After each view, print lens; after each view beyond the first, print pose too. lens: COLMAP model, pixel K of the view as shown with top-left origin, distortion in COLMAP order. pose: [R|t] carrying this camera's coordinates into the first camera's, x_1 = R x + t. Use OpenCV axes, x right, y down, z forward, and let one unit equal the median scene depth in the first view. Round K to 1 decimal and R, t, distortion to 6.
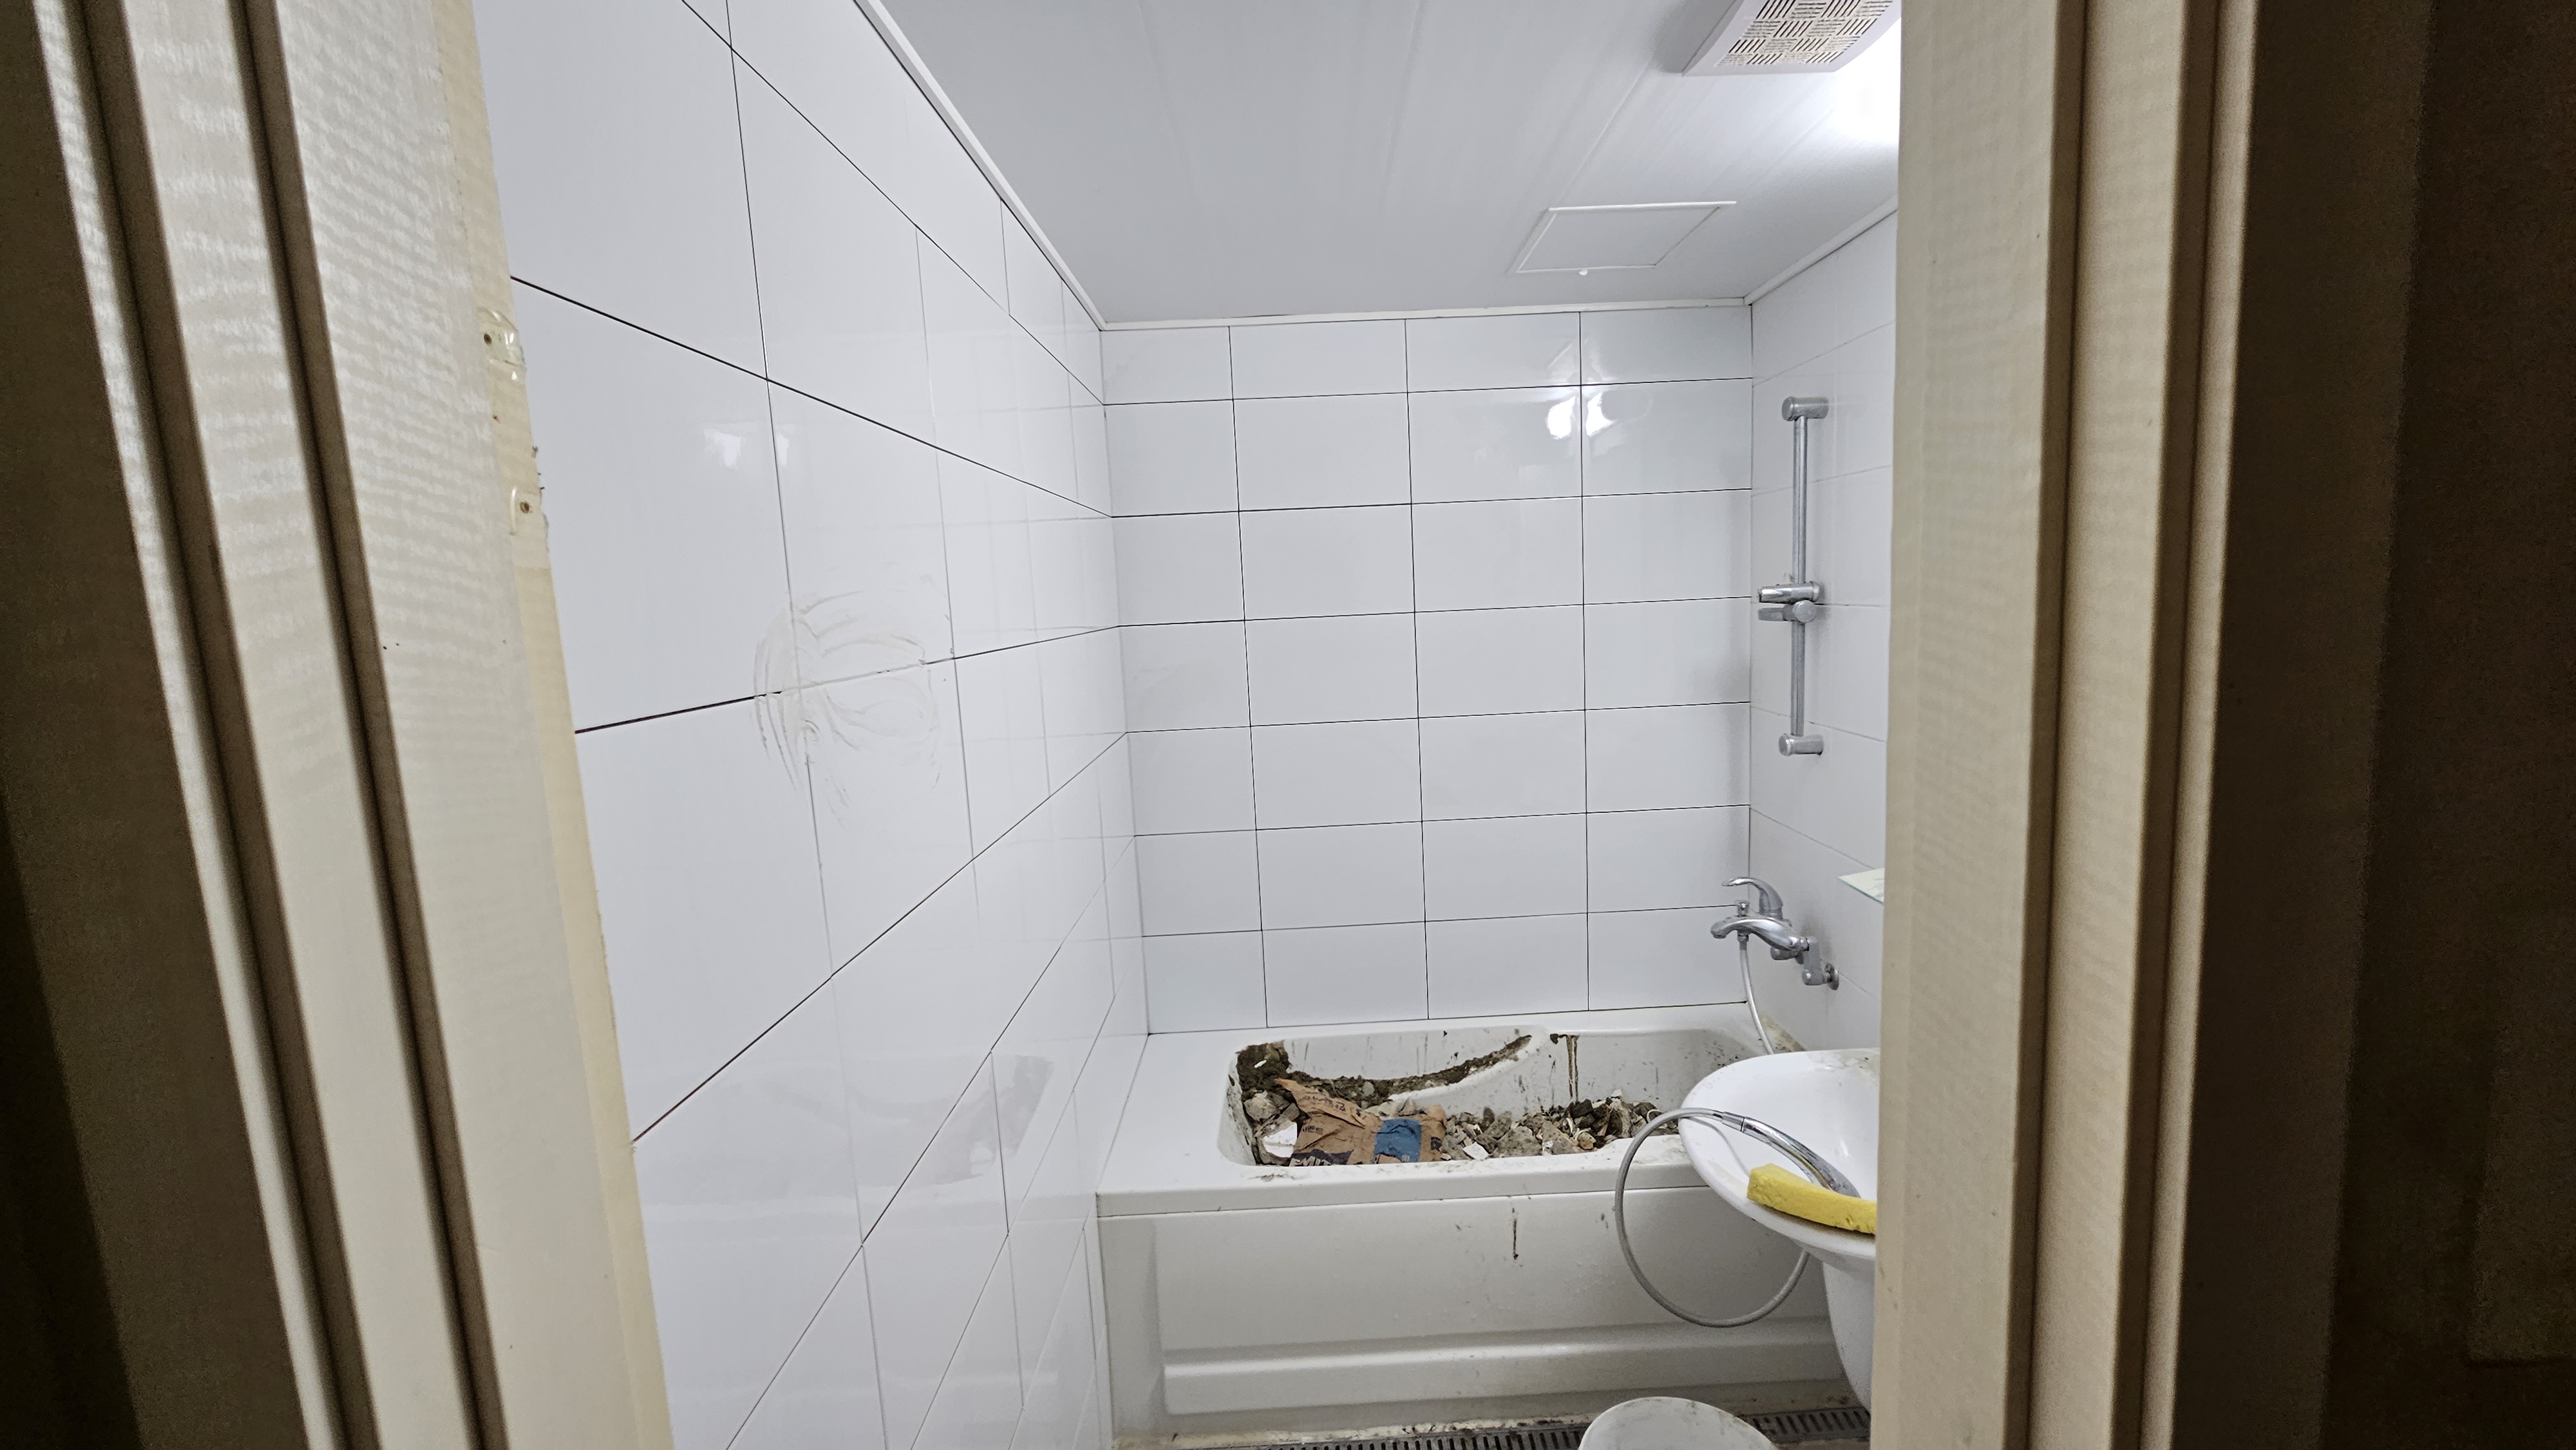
lens RADIAL K [[1144.8, 0, 1322.4], [0, 1144.8, 754.3], [0, 0, 1]] dist [-0.001436, -0.000405]
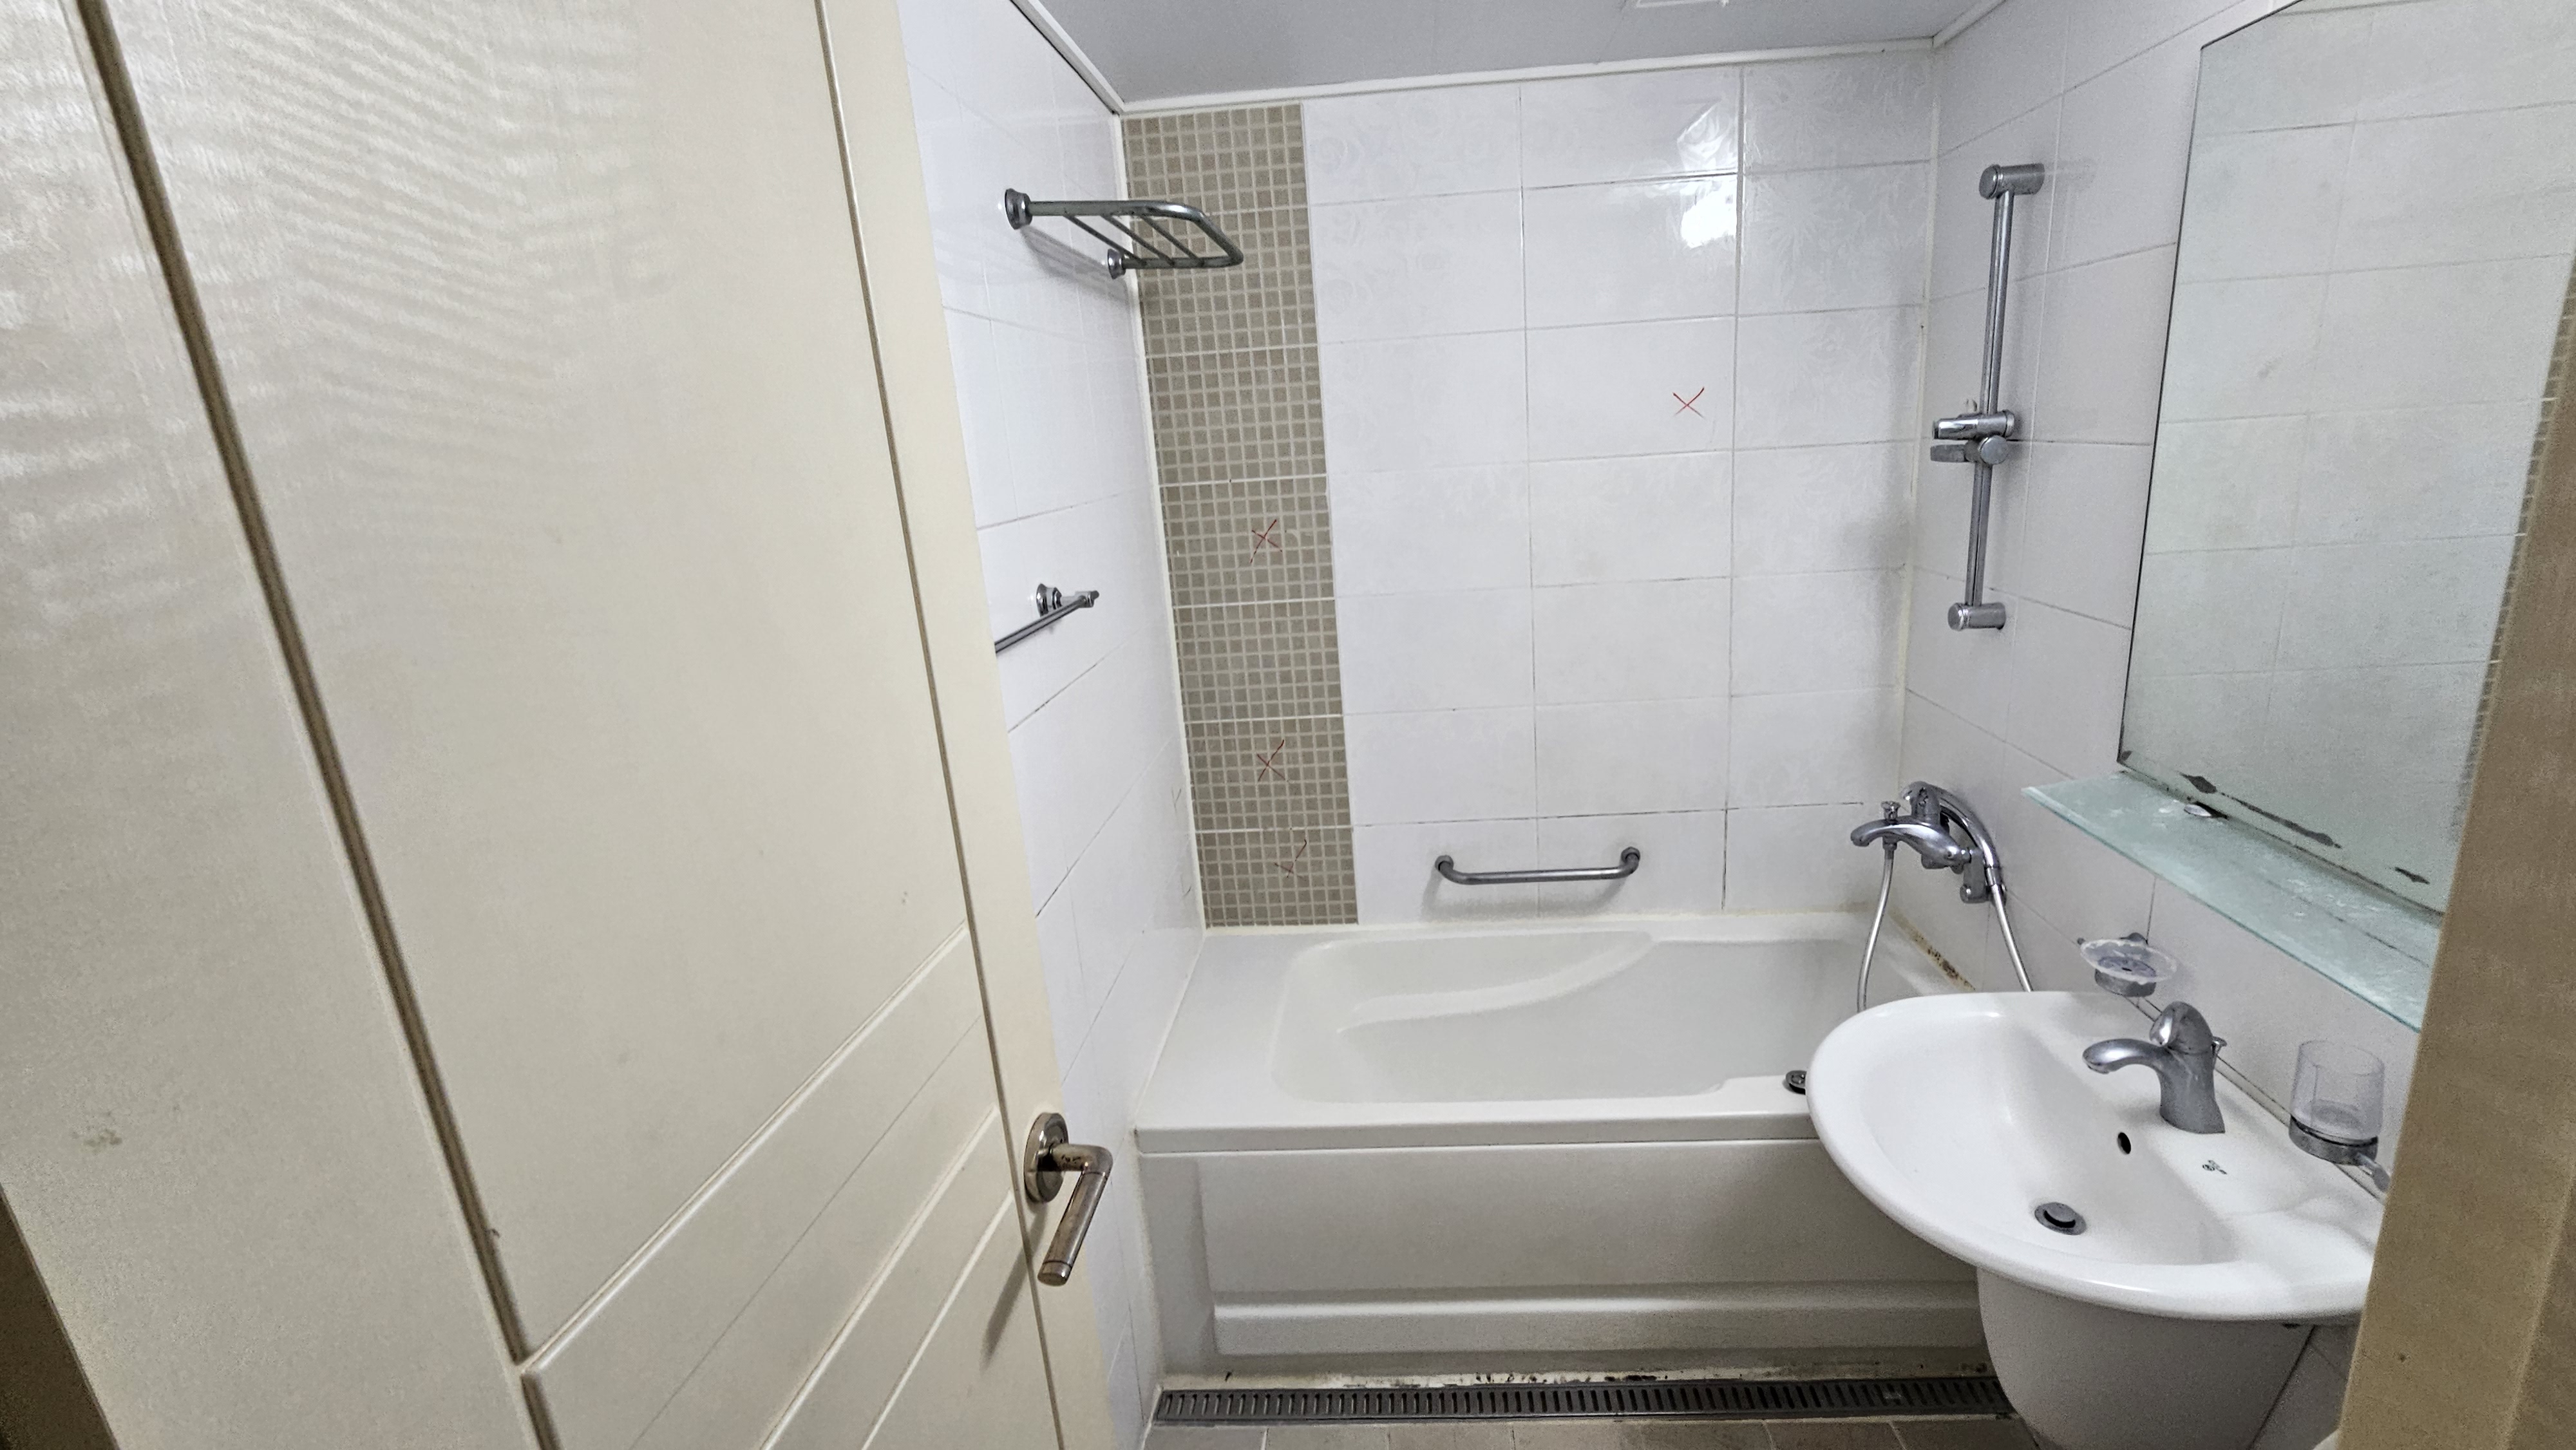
lens RADIAL K [[1144.8, 0, 1345.5], [0, 1144.8, 743.7], [0, 0, 1]] dist [-0.001436, -0.000405]
pose [[0.996767, 0.002564, -0.080301, 0.036132], [0.007936, 0.991460, 0.130171, -0.029160], [0.079949, -0.130387, 0.988234, 0.149908]]
